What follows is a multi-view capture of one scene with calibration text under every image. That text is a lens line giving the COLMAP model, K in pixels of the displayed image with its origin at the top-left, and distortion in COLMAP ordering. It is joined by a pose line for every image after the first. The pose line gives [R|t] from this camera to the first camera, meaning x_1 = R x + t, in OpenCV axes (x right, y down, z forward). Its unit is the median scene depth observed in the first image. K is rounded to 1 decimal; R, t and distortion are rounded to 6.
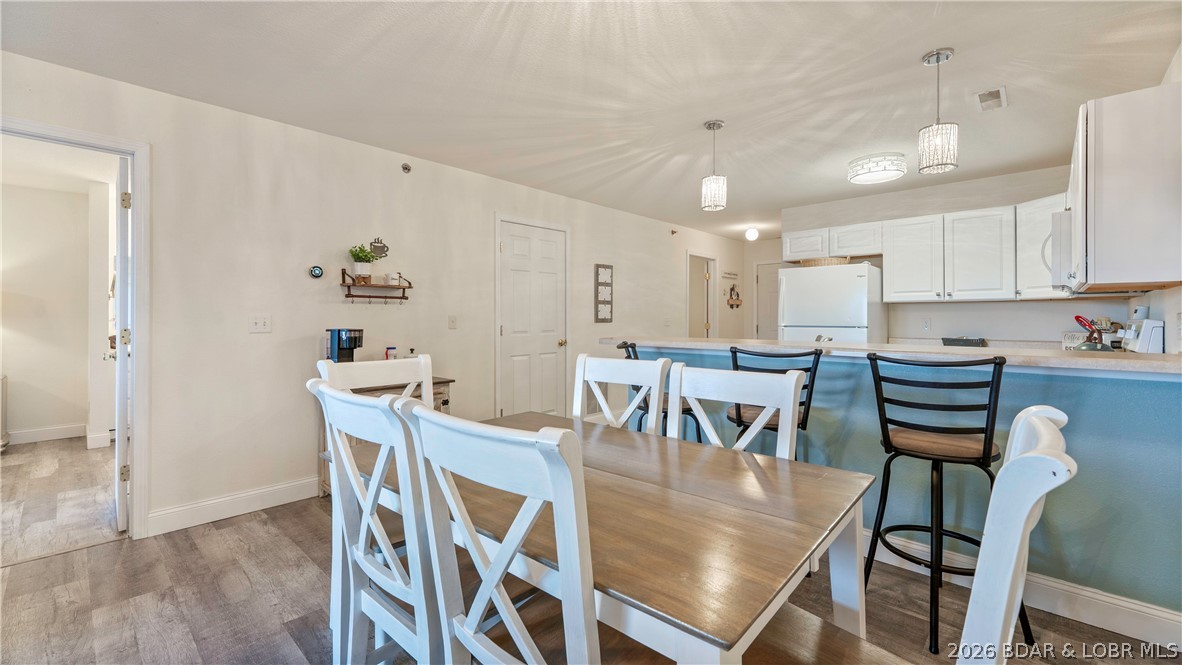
lens RADIAL K [[492.4, 0, 574.6], [0, 492.4, 309.3], [0, 0, 1]] dist [0.006892, -0.000474]
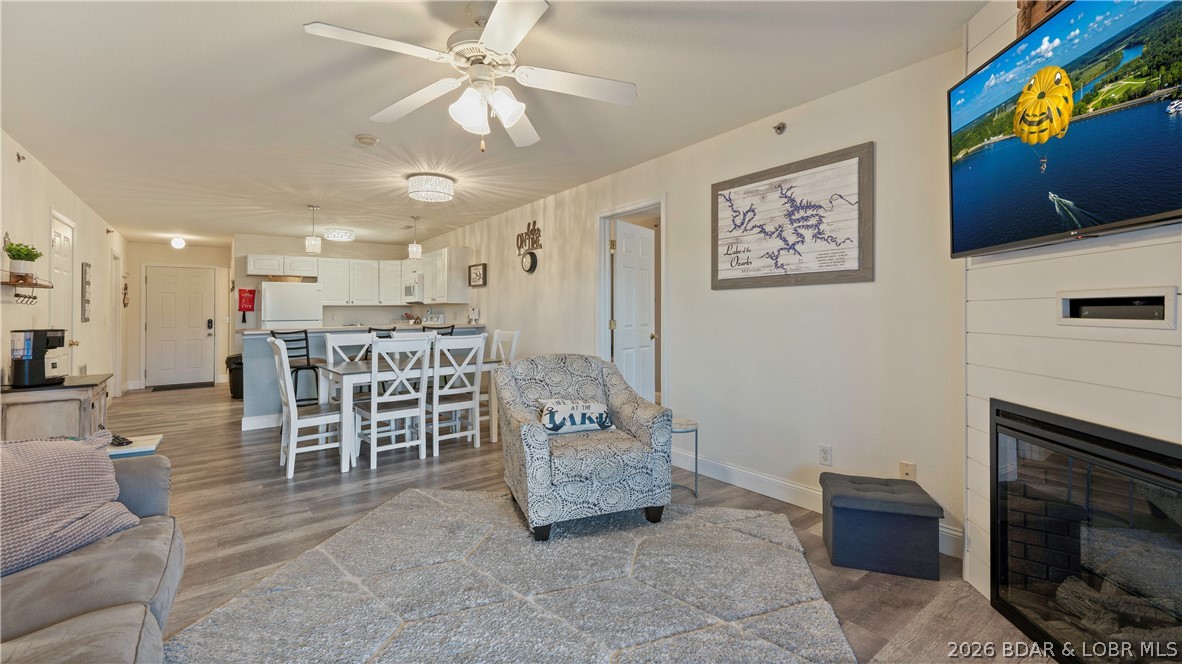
lens RADIAL K [[492.4, 0, 573.9], [0, 492.4, 316.0], [0, 0, 1]] dist [0.006892, -0.000474]
pose [[0.160799, -0.009914, 0.986937, -1.009188], [-0.009677, 0.999886, 0.011621, -0.006592], [-0.986940, -0.011419, 0.160685, -0.163174]]
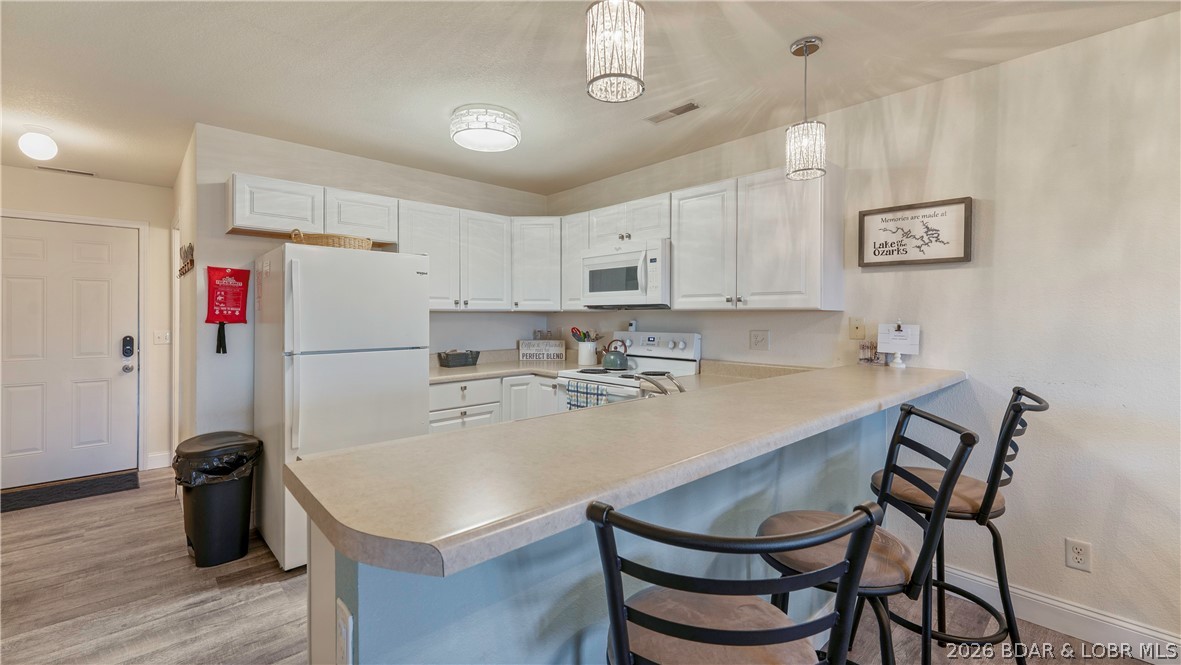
lens RADIAL K [[492.0, 0, 567.1], [0, 492.0, 321.4], [0, 0, 1]] dist [0.006892, -0.000474]
pose [[0.071058, -0.015441, 0.997353, -0.097147], [-0.019427, 0.999669, 0.016861, -0.015703], [-0.997283, -0.020574, 0.070734, 0.766864]]
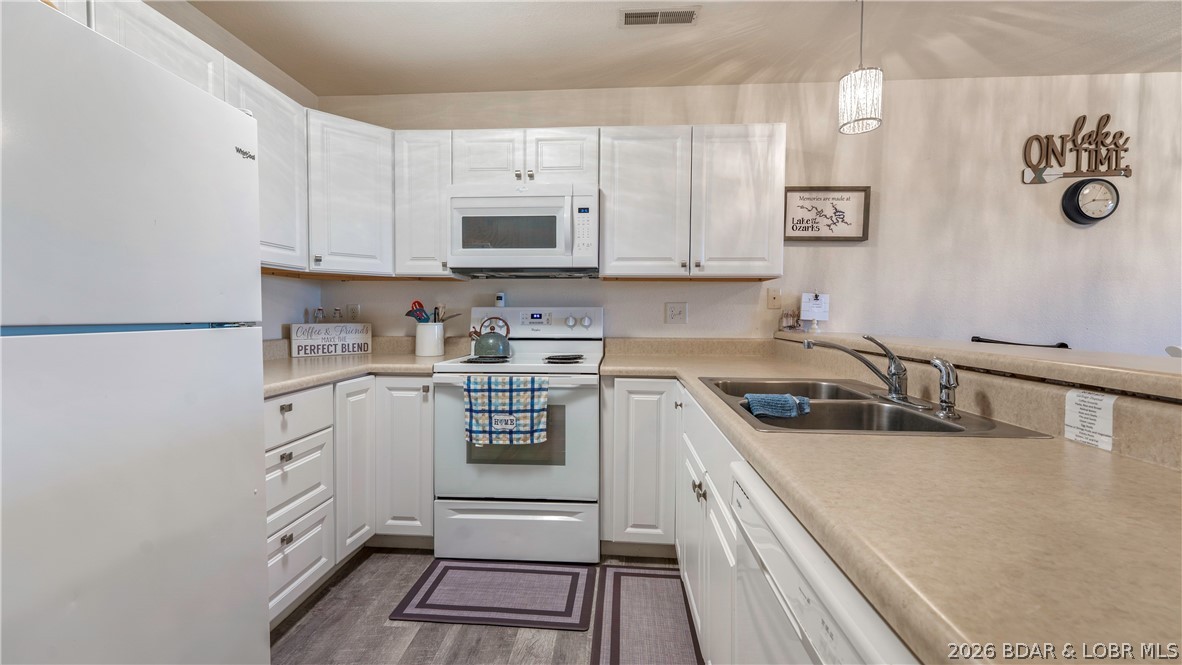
lens RADIAL K [[492.4, 0, 586.8], [0, 492.4, 334.8], [0, 0, 1]] dist [0.006892, -0.000474]
pose [[-0.653956, -0.036218, 0.755665, 0.217105], [-0.021409, 0.999339, 0.029369, 0.031407], [-0.756230, 0.003029, -0.654299, 1.069970]]
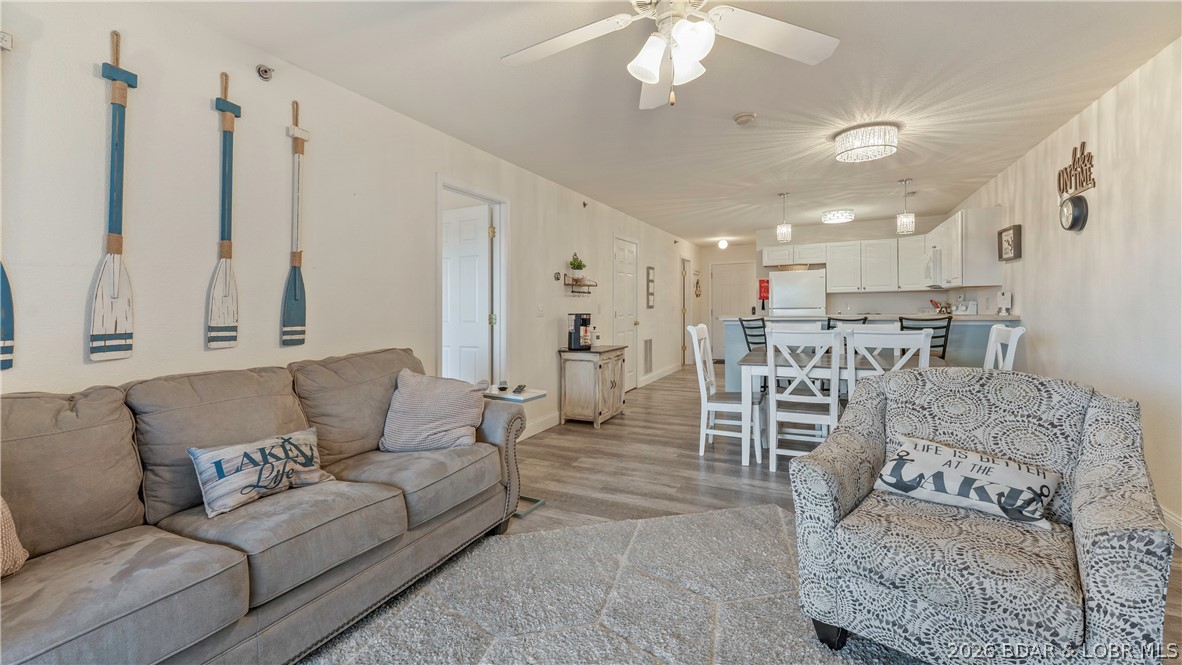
lens RADIAL K [[492.4, 0, 580.9], [0, 492.4, 301.7], [0, 0, 1]] dist [0.006892, -0.000474]
pose [[0.956220, -0.011921, 0.292406, -0.707448], [0.009696, 0.999912, 0.009055, -0.008280], [-0.292488, -0.005824, 0.956251, -0.367745]]
